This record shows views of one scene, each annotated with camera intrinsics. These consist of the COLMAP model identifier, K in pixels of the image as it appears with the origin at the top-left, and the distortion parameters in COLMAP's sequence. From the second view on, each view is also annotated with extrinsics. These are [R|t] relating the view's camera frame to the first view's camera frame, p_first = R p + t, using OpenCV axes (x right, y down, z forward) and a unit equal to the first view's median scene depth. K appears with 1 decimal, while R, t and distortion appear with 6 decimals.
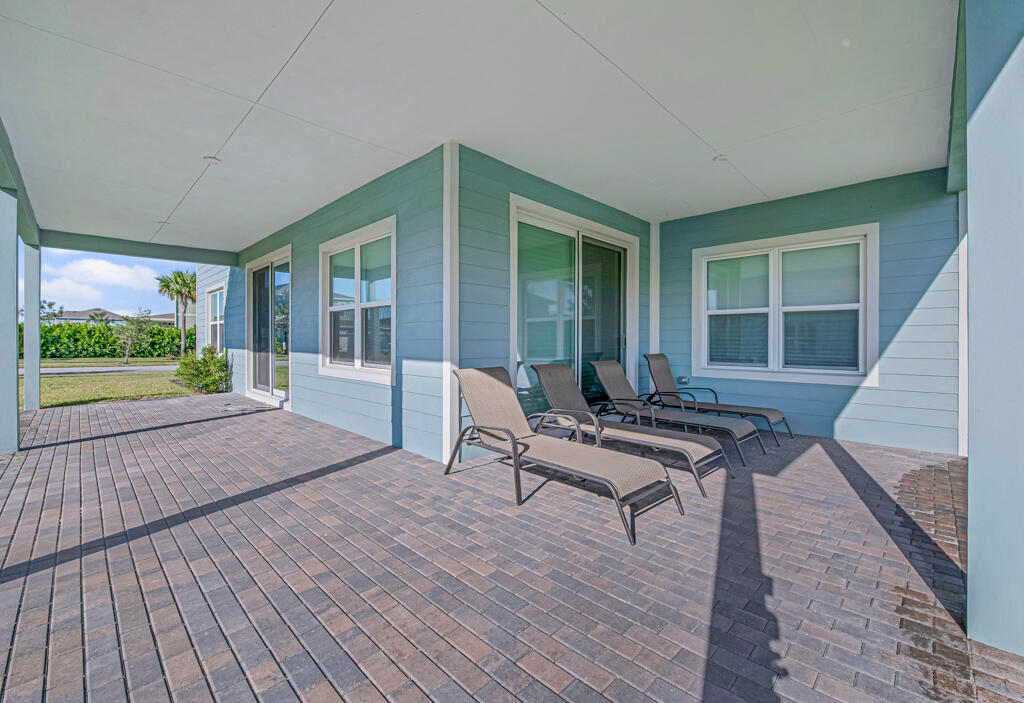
lens RADIAL K [[435.9, 0, 512.0], [0, 435.9, 351.5], [0, 0, 1]] dist [-0.016788, -0.000236]
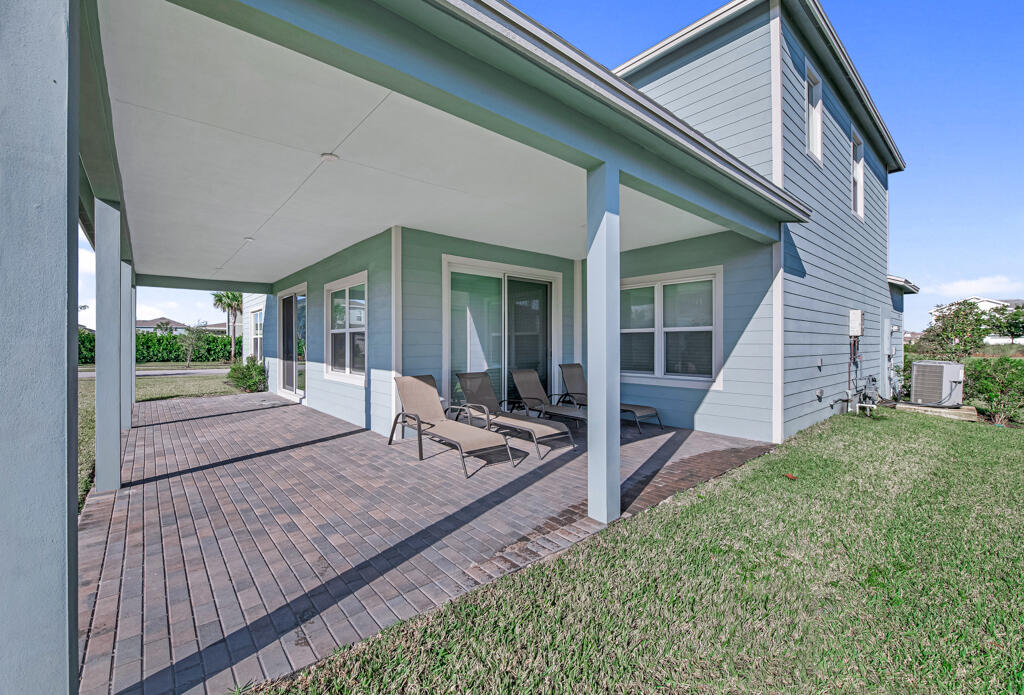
lens RADIAL K [[427.0, 0, 485.8], [0, 427.0, 350.4], [0, 0, 1]] dist [-0.008945, -0.000139]
pose [[0.993244, -0.003927, -0.115975, 0.229562], [0.002931, 0.999957, -0.008756, -0.024043], [0.116005, 0.008357, 0.993213, -0.294079]]
